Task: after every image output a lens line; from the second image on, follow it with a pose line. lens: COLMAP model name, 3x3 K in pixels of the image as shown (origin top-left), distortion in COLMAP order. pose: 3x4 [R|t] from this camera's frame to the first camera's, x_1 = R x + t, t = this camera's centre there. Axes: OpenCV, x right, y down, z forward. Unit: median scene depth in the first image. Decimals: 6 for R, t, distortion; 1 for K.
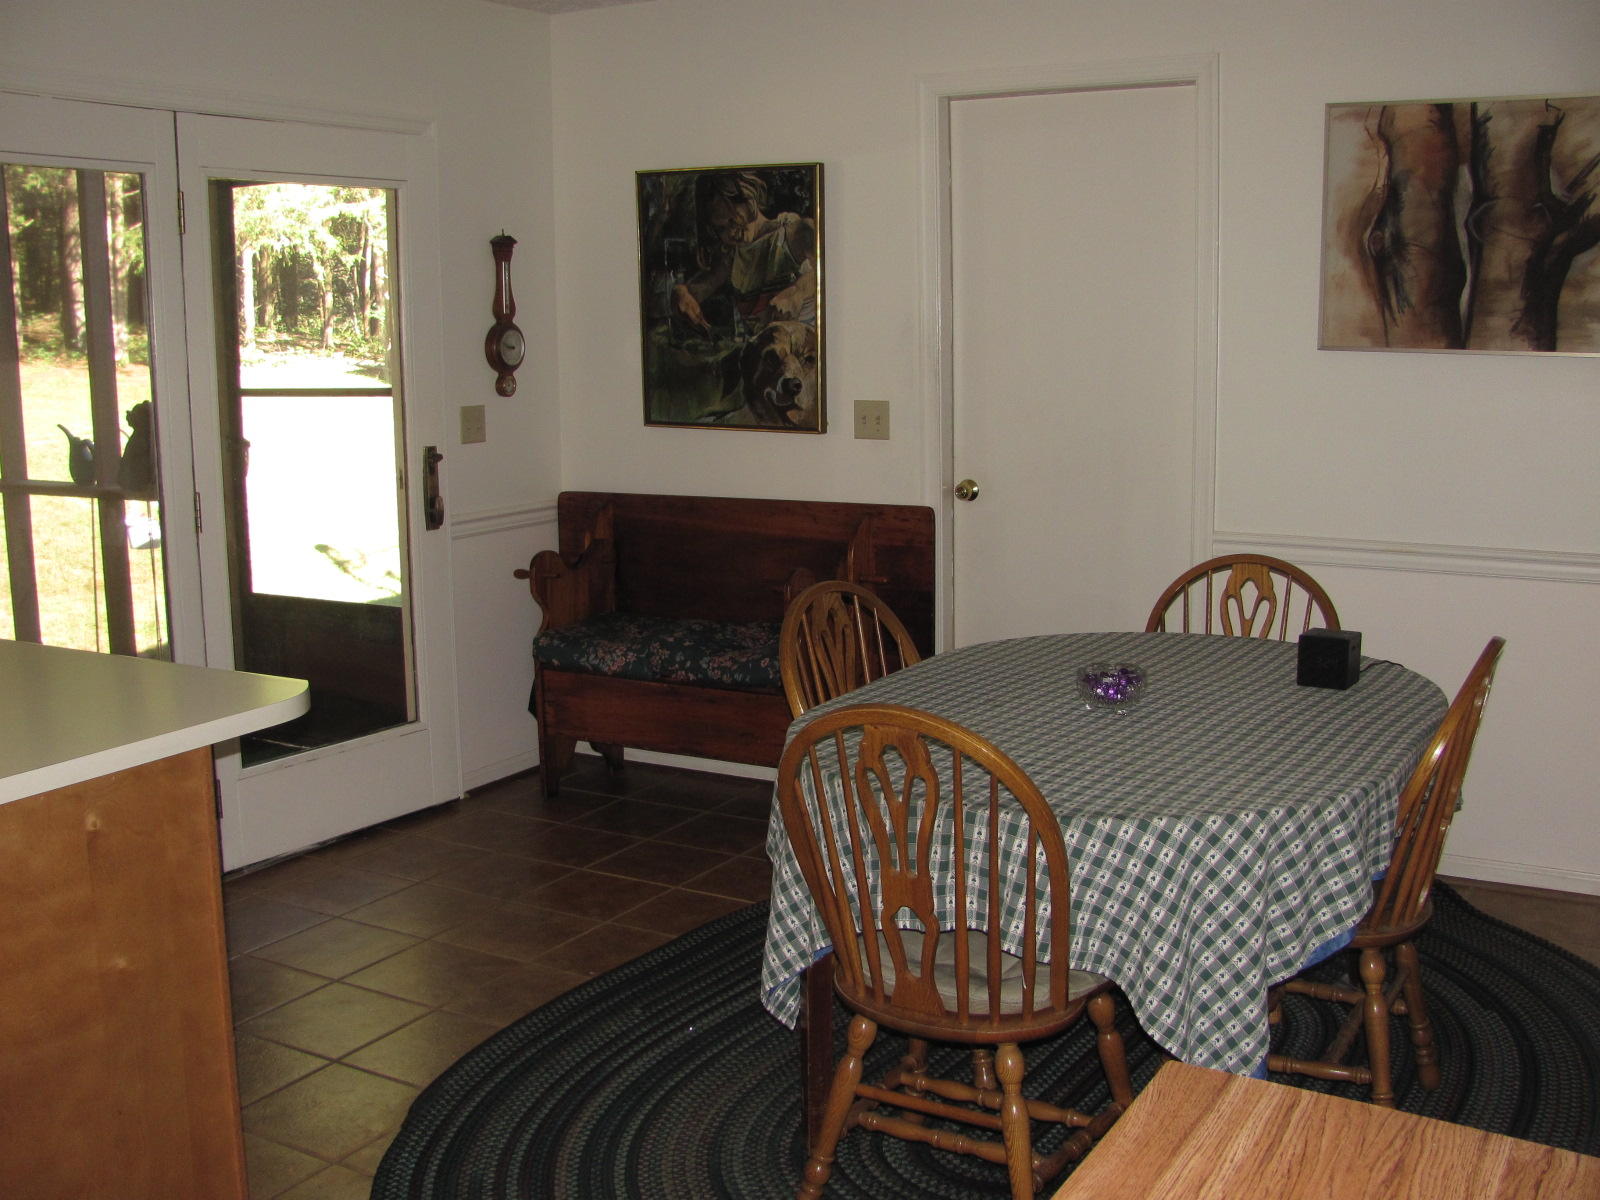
lens RADIAL K [[1697.7, 0, 796.7], [0, 1697.7, 591.1], [0, 0, 1]] dist [-0.220514, 0.273890]
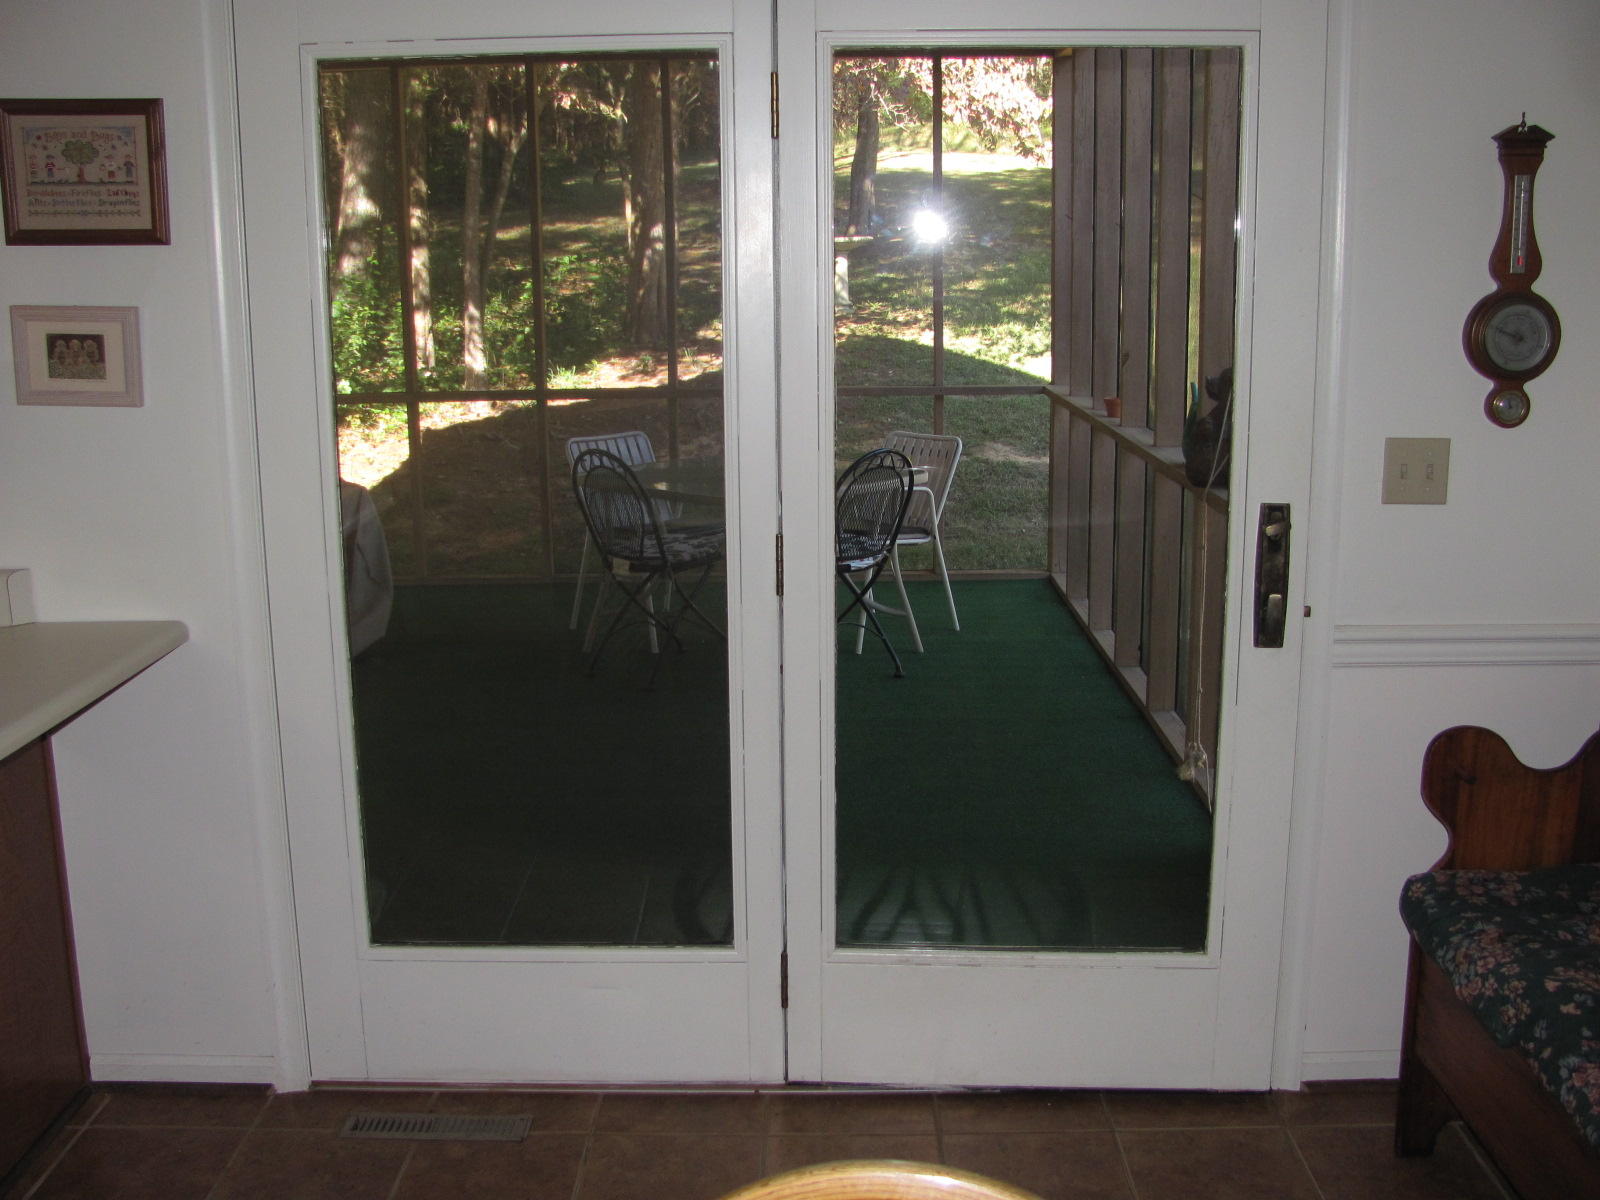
lens RADIAL K [[1697.7, 0, 796.7], [0, 1697.7, 591.1], [0, 0, 1]] dist [-0.220514, 0.273890]
pose [[0.496480, 0.186192, -0.847844, 0.180796], [-0.134949, 0.981406, 0.136499, -0.109712], [0.857494, 0.046646, 0.512375, 0.558279]]
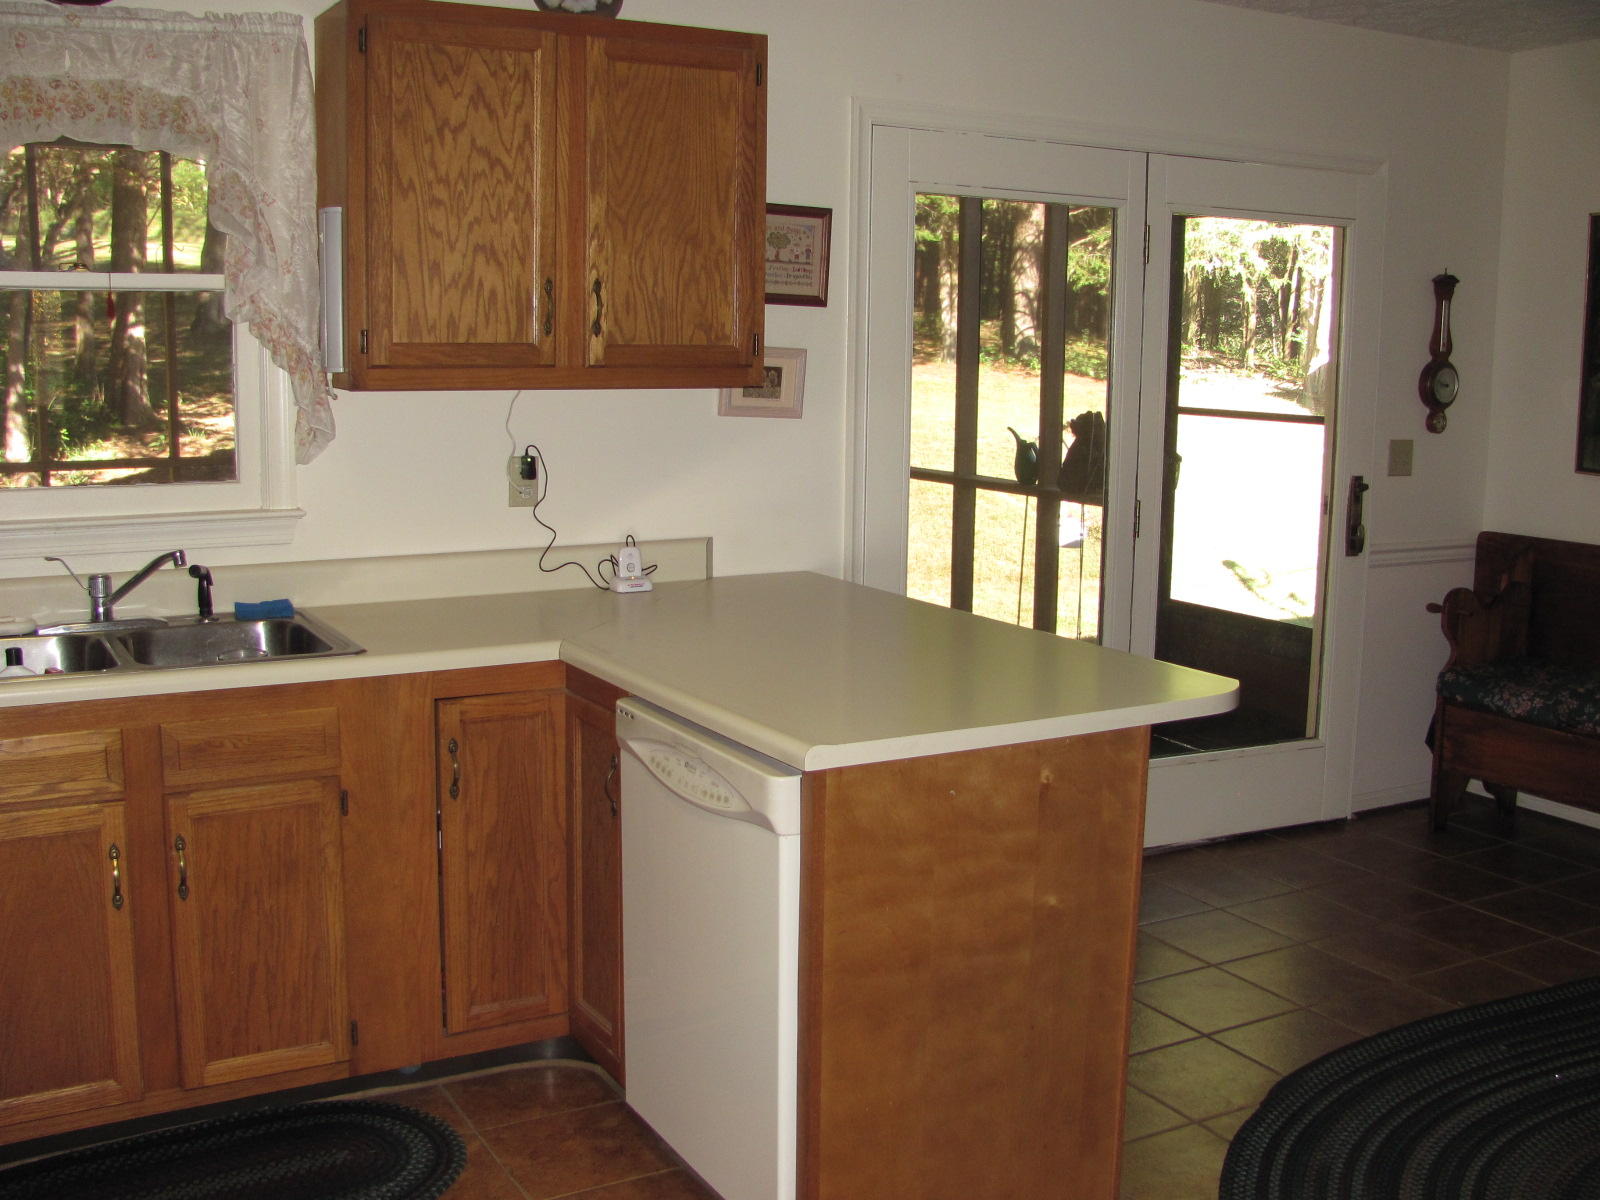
lens RADIAL K [[1697.7, 0, 796.7], [0, 1697.7, 591.1], [0, 0, 1]] dist [-0.220514, 0.273890]
pose [[0.861845, 0.101510, -0.496909, -0.000727], [-0.107228, 0.994087, 0.017098, 0.003873], [0.495707, 0.038547, 0.867634, -0.054737]]
